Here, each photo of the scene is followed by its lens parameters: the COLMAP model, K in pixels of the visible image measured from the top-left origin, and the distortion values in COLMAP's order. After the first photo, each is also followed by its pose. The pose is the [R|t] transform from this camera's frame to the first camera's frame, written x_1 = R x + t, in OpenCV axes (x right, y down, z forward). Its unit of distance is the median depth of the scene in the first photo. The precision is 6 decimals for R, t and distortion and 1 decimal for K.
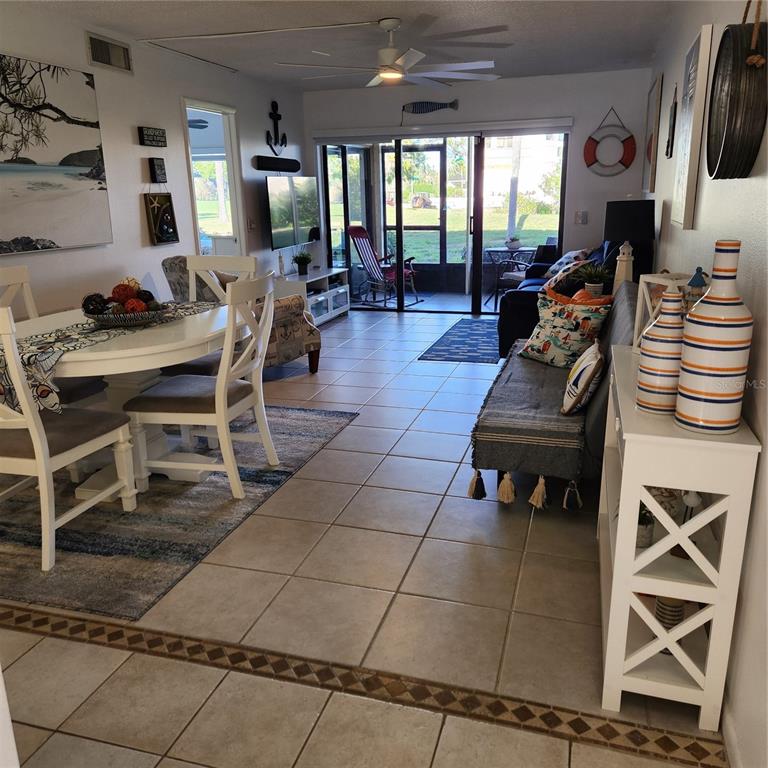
lens RADIAL K [[678.3, 0, 385.9], [0, 678.3, 378.8], [0, 0, 1]] dist [0.093808, -0.091306]
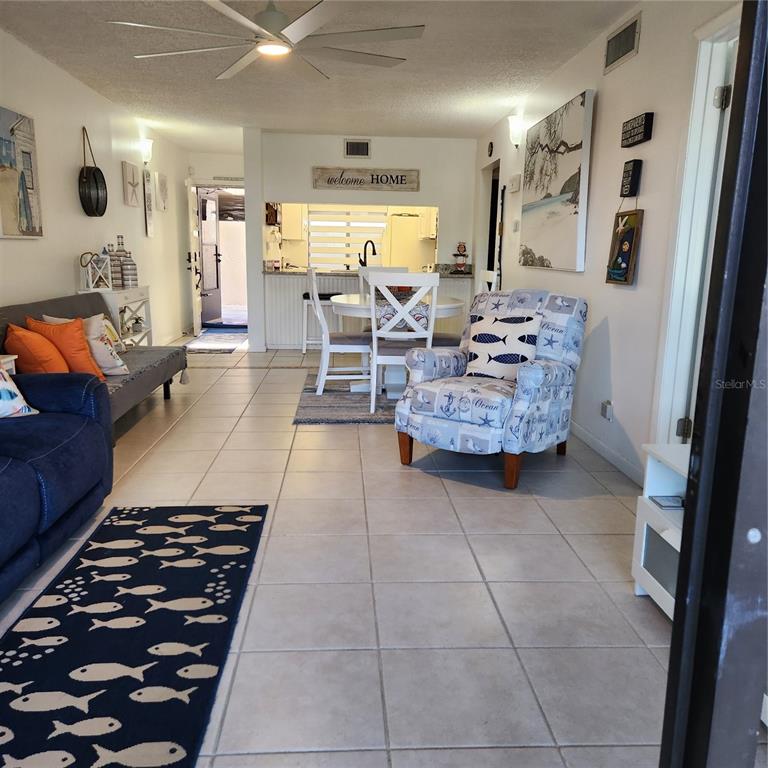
lens RADIAL K [[687.9, 0, 386.9], [0, 687.9, 379.6], [0, 0, 1]] dist [0.094529, -0.085317]
pose [[-0.937193, 0.064145, -0.342863, 0.132520], [-0.094364, 0.899669, 0.426253, -0.342244], [0.335806, 0.431835, -0.837110, 1.372126]]
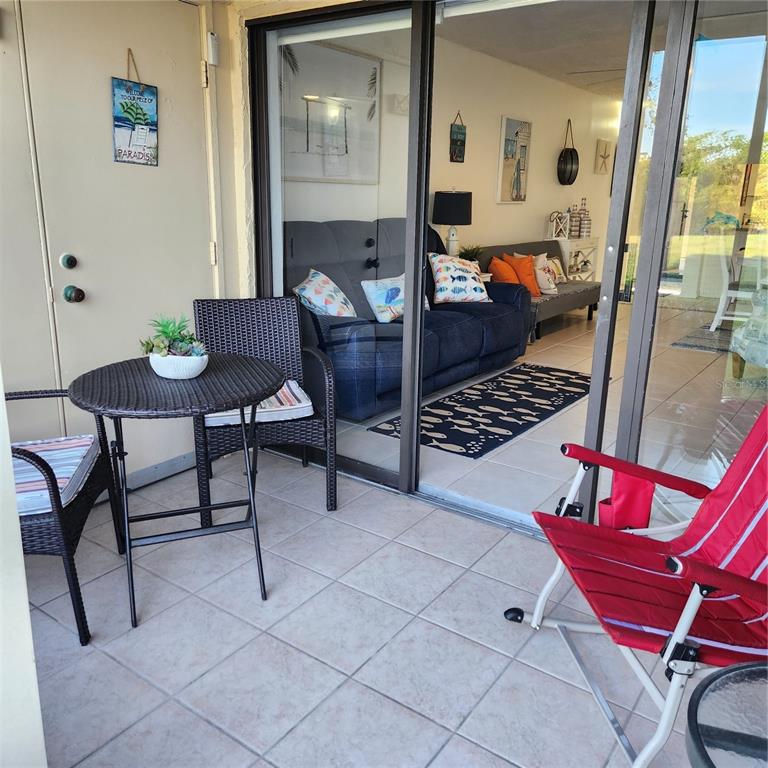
lens RADIAL K [[678.3, 0, 385.9], [0, 678.3, 378.8], [0, 0, 1]] dist [0.093808, -0.091306]
pose [[-0.944052, -0.090955, 0.317006, 0.039706], [0.080558, 0.868503, 0.489095, -0.443758], [-0.319806, 0.487268, -0.812585, 1.691318]]
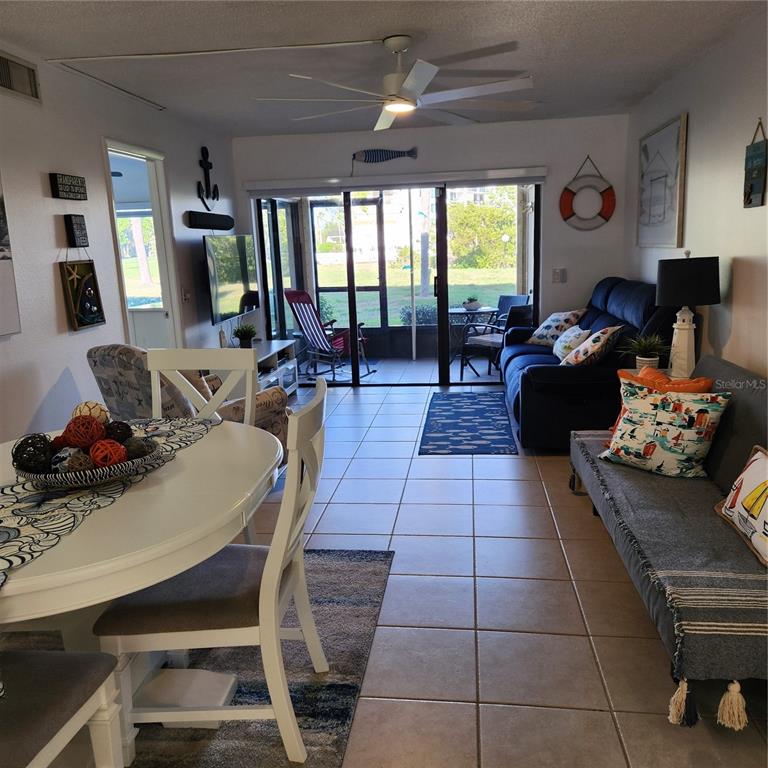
lens RADIAL K [[687.9, 0, 386.9], [0, 687.9, 379.6], [0, 0, 1]] dist [0.094529, -0.085317]
pose [[0.984362, -0.050990, 0.168618, -0.117251], [0.063801, 0.995401, -0.071454, -0.057626], [-0.164200, 0.081095, 0.983088, 0.183843]]
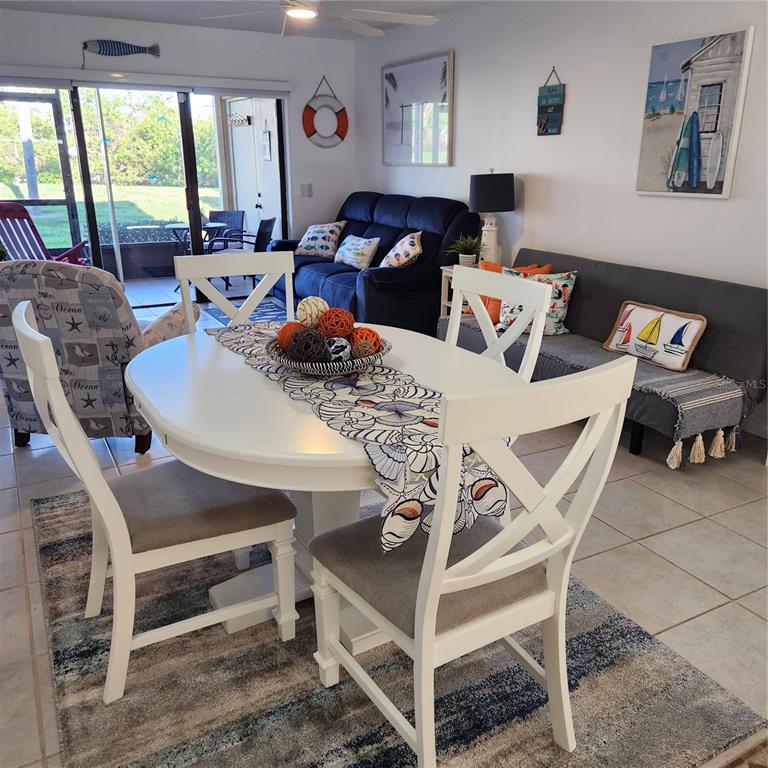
lens RADIAL K [[687.9, 0, 386.9], [0, 687.9, 379.6], [0, 0, 1]] dist [0.094529, -0.085317]
pose [[0.701822, -0.202252, 0.683037, -0.426665], [0.175250, 0.978400, 0.109641, -0.071574], [-0.690459, 0.042754, 0.722107, 0.267877]]
